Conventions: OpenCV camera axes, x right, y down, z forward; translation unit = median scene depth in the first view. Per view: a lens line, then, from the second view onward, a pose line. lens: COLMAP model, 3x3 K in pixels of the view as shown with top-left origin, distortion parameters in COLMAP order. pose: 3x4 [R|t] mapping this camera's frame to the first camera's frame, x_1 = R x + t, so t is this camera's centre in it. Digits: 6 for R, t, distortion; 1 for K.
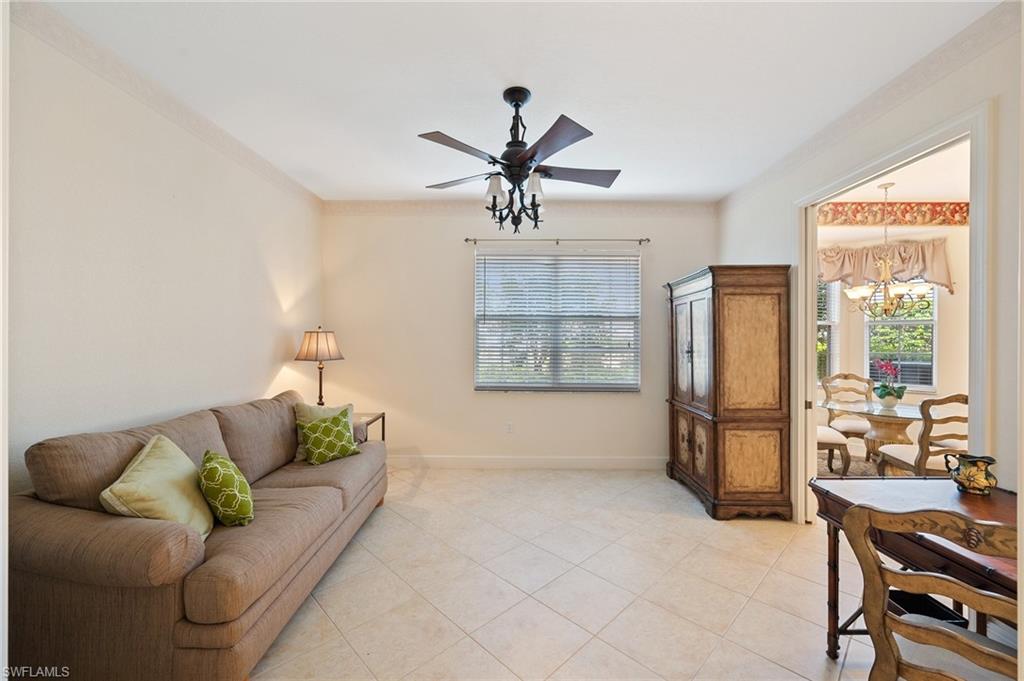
lens RADIAL K [[411.0, 0, 512.1], [0, 411.0, 327.3], [0, 0, 1]] dist [-0.000882, -0.000134]
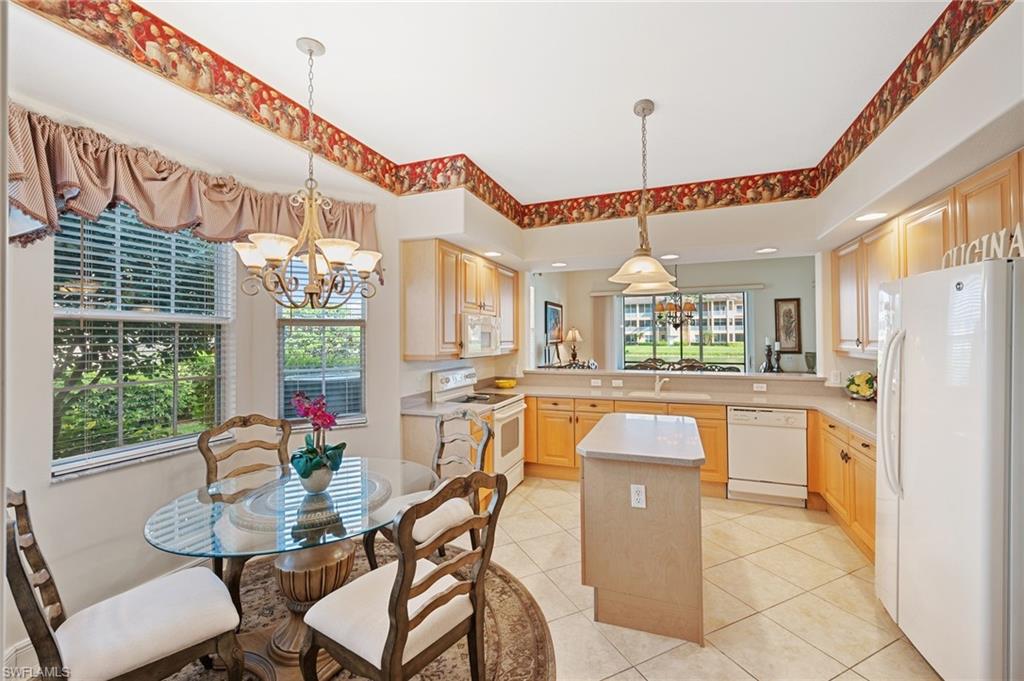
lens RADIAL K [[411.6, 0, 512.0], [0, 411.6, 340.5], [0, 0, 1]] dist [0.008913, -0.000033]
pose [[0.342246, -0.017167, 0.939454, 0.461991], [-0.008464, 0.999736, 0.021352, 0.001144], [-0.939572, -0.015259, 0.342010, 0.531279]]
